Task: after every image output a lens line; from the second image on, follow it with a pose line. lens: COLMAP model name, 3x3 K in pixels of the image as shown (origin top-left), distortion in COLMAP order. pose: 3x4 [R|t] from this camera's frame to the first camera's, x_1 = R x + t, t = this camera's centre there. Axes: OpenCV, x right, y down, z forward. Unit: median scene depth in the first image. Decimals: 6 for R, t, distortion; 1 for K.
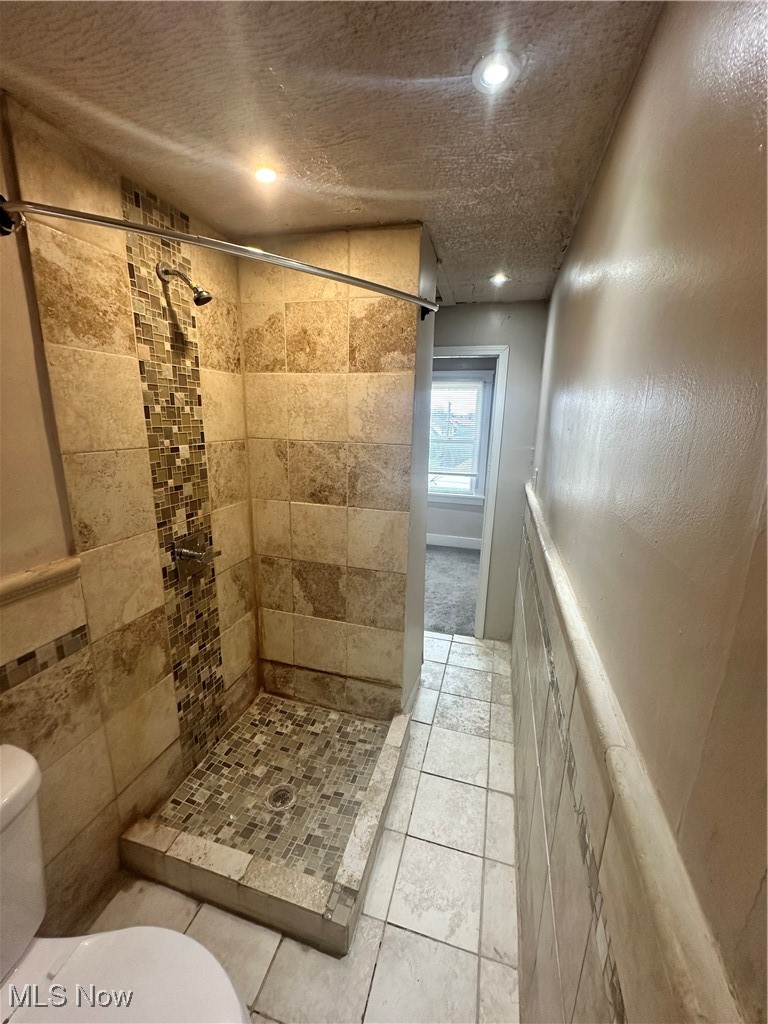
lens RADIAL K [[412.0, 0, 385.7], [0, 412.0, 512.4], [0, 0, 1]] dist [-0.001356, -0.000063]
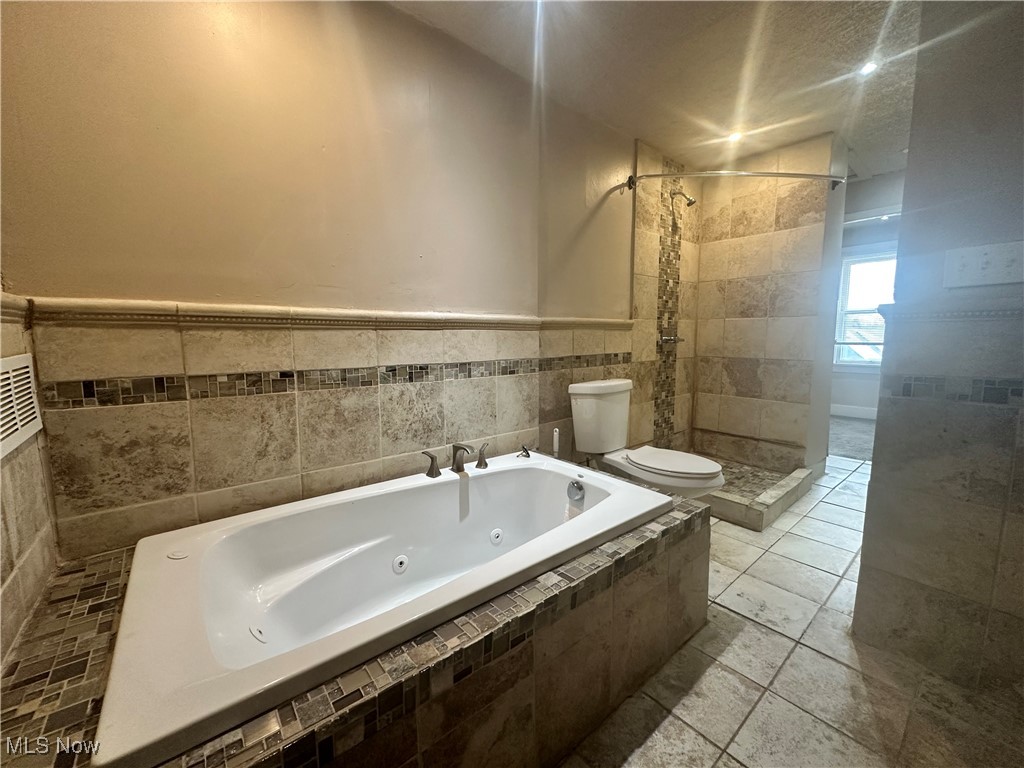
lens RADIAL K [[412.0, 0, 511.8], [0, 412.0, 385.2], [0, 0, 1]] dist [-0.001356, -0.000063]
pose [[0.823572, 0.039490, -0.565836, 0.000128], [-0.103594, 0.991267, -0.081600, 0.512188], [0.557672, 0.125821, 0.820470, -0.847519]]
